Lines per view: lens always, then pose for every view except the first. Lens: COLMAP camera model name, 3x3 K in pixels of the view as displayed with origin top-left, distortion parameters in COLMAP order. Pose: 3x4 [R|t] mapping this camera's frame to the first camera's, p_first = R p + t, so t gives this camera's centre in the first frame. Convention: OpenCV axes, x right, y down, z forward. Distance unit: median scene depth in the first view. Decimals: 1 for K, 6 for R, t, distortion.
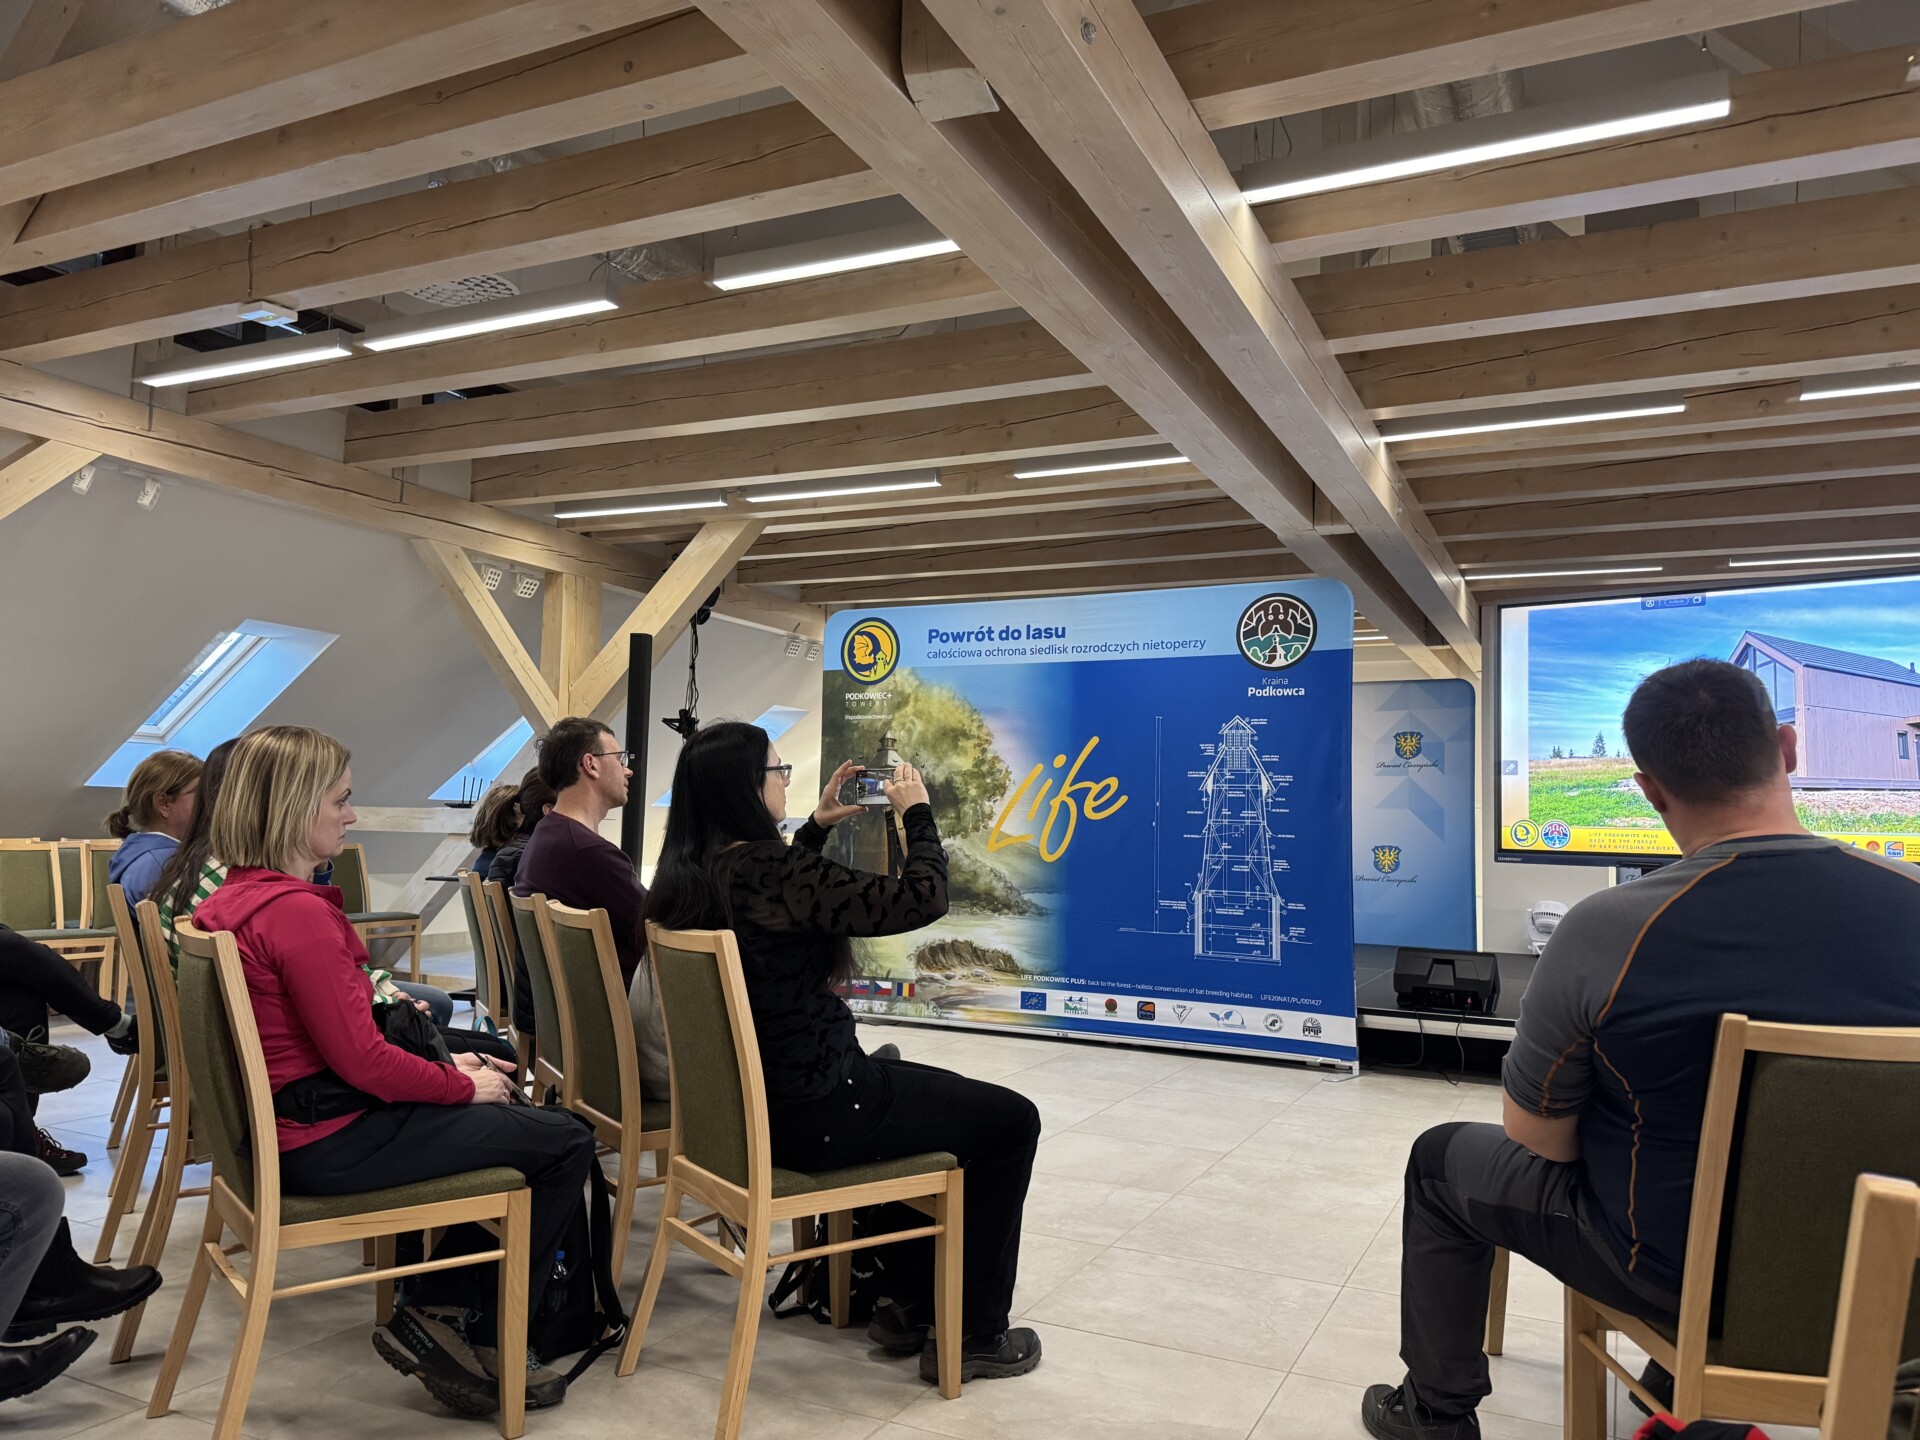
lens RADIAL K [[1341.7, 0, 960.0], [0, 1341.7, 720.0], [0, 0, 1]] dist [0.121883, -0.227209]
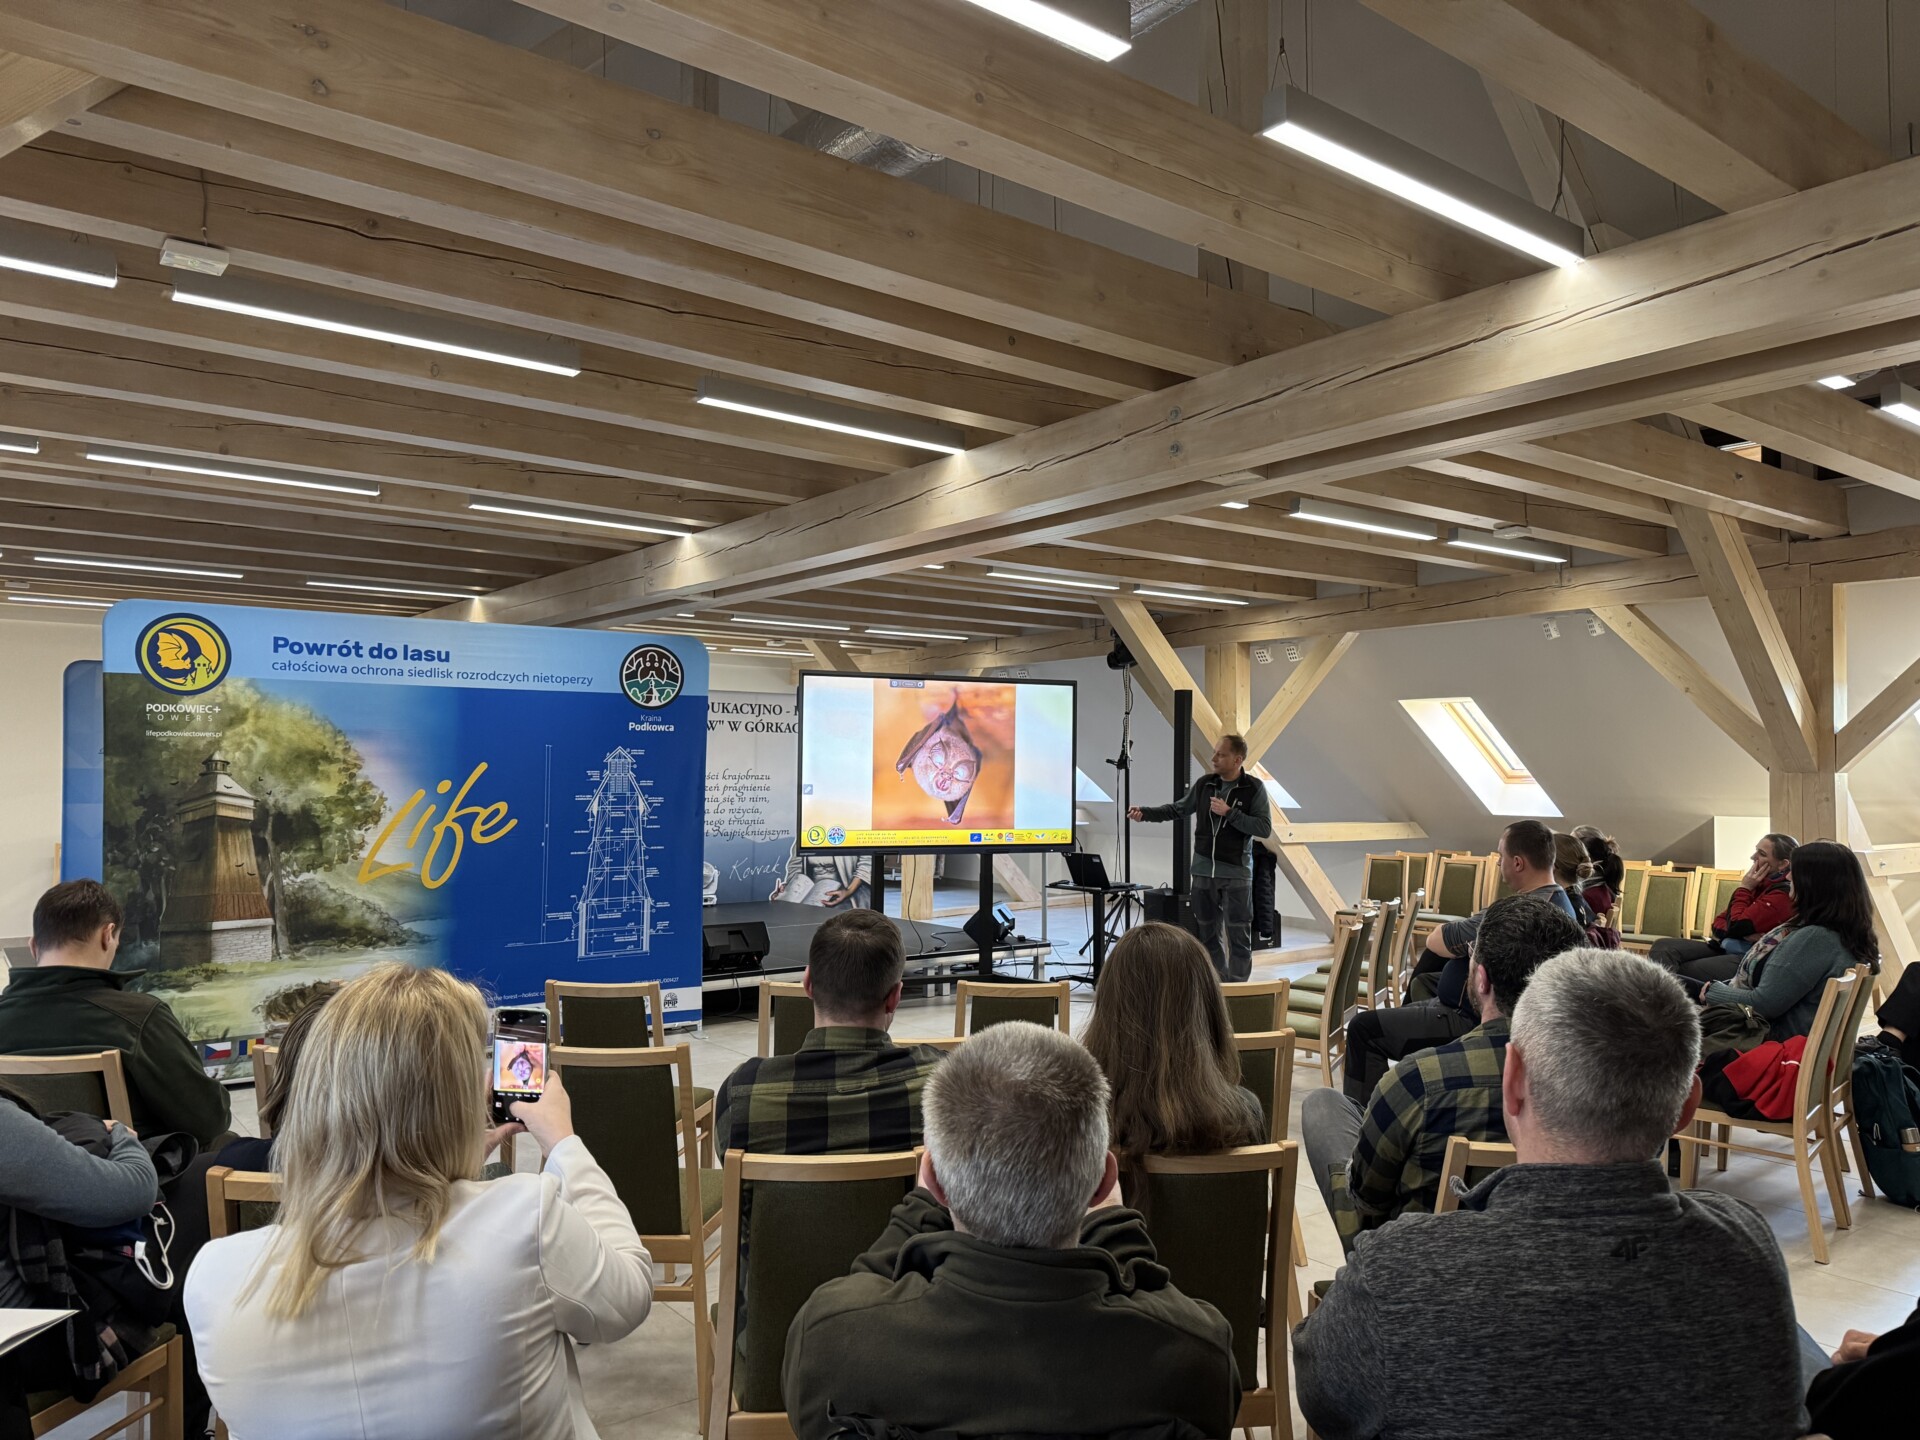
lens RADIAL K [[1341.7, 0, 960.0], [0, 1341.7, 720.0], [0, 0, 1]] dist [0.121883, -0.227209]
pose [[0.438363, 0.008724, 0.898756, -0.661278], [-0.068309, 0.997384, 0.023635, -0.068347], [-0.896199, -0.071754, 0.437812, 0.215423]]
